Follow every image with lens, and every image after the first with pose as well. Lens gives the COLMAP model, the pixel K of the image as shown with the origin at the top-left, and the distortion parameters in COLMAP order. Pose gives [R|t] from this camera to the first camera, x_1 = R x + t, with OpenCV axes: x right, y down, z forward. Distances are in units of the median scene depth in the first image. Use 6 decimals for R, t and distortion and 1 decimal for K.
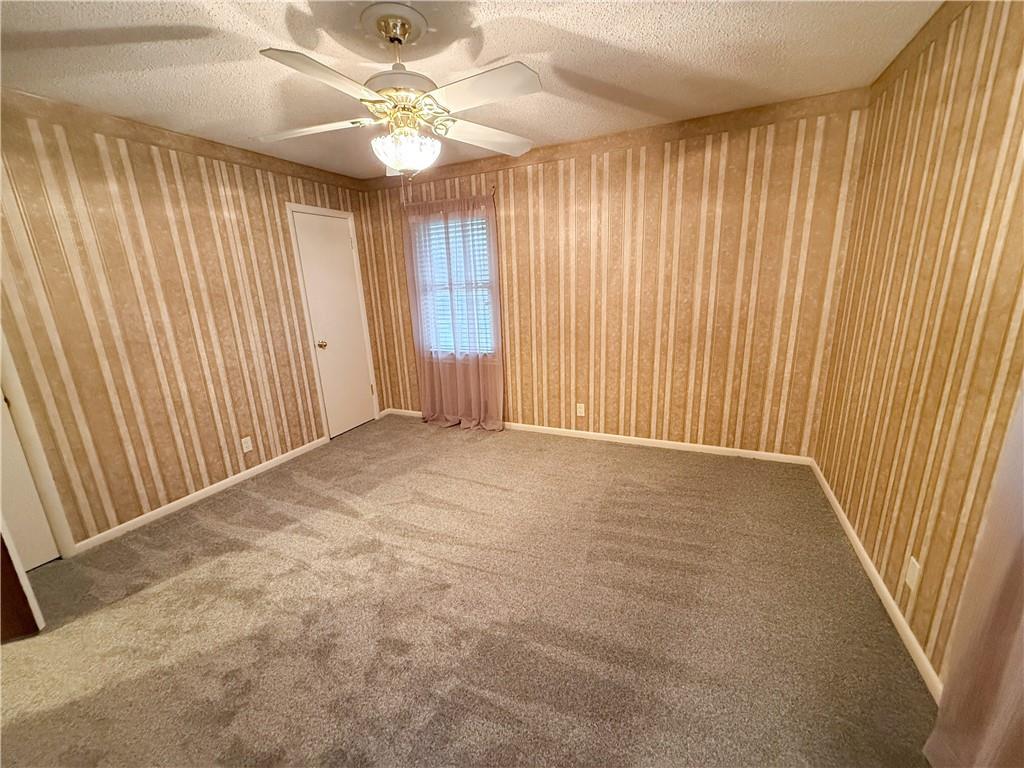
lens RADIAL K [[408.4, 0, 513.1], [0, 408.4, 382.8], [0, 0, 1]] dist [0.000449, -0.000407]
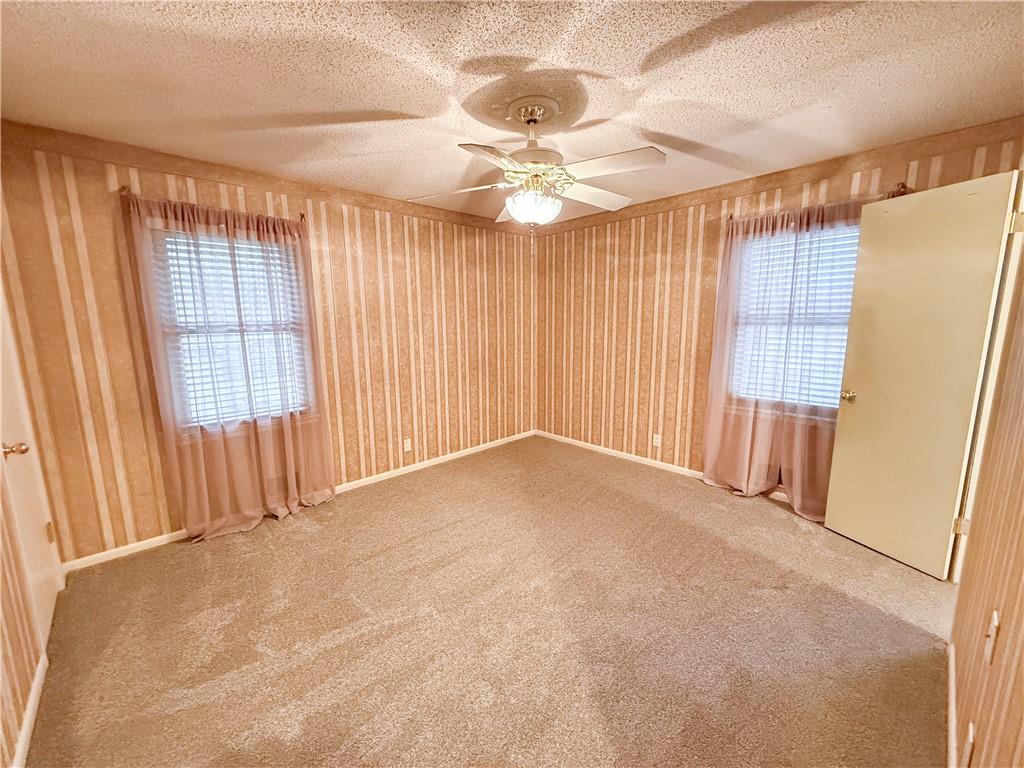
lens RADIAL K [[408.4, 0, 513.4], [0, 408.4, 384.0], [0, 0, 1]] dist [0.000449, -0.000407]
pose [[0.370242, -0.109899, 0.922412, -0.718678], [0.230560, 0.972778, 0.023356, -0.050707], [-0.899868, 0.204023, 0.385501, 0.343737]]
